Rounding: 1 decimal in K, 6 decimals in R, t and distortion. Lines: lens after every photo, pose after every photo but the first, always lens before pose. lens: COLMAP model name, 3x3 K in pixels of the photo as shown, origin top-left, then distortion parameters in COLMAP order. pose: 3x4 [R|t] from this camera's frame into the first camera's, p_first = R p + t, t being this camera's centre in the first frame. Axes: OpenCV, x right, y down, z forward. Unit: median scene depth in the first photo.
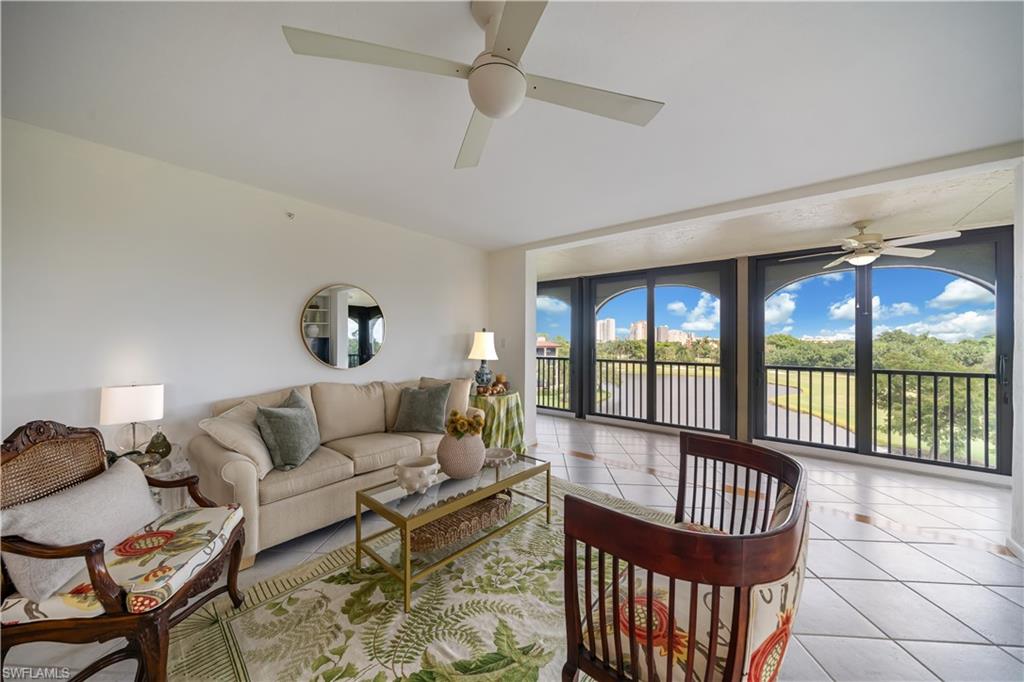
lens RADIAL K [[365.2, 0, 509.7], [0, 365.2, 343.3], [0, 0, 1]] dist [-0.004581, 0.000021]
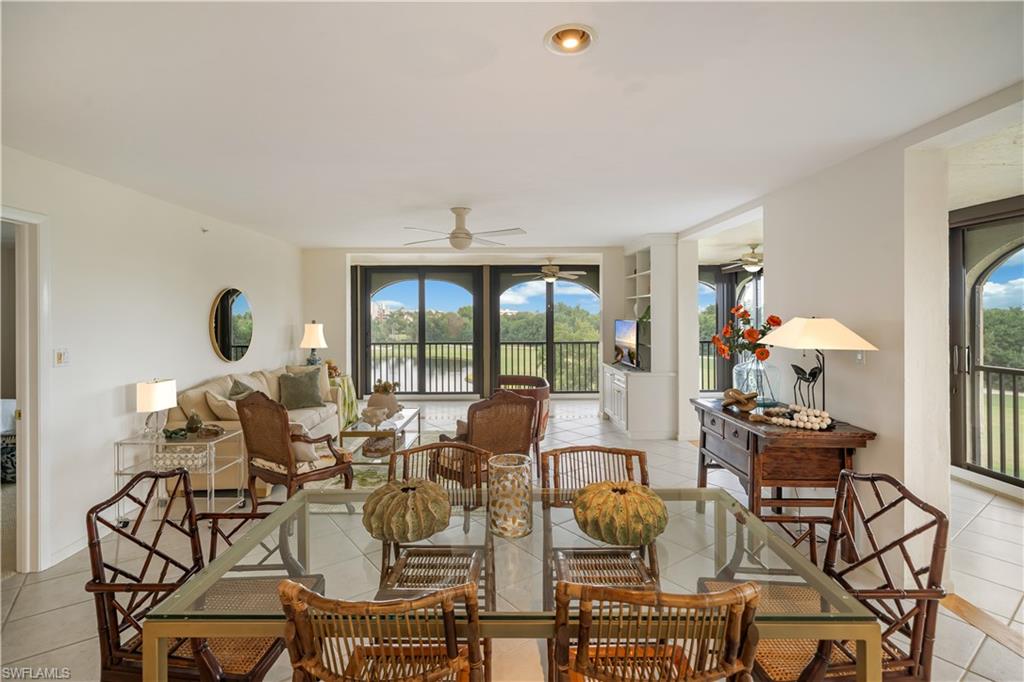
lens RADIAL K [[499.9, 0, 510.9], [0, 499.9, 316.0], [0, 0, 1]] dist [0.001011, 0.000046]
pose [[0.752117, -0.008714, 0.658972, -0.481127], [0.009255, 0.999954, 0.002660, -0.040547], [-0.658965, 0.004098, 0.752162, -0.434279]]
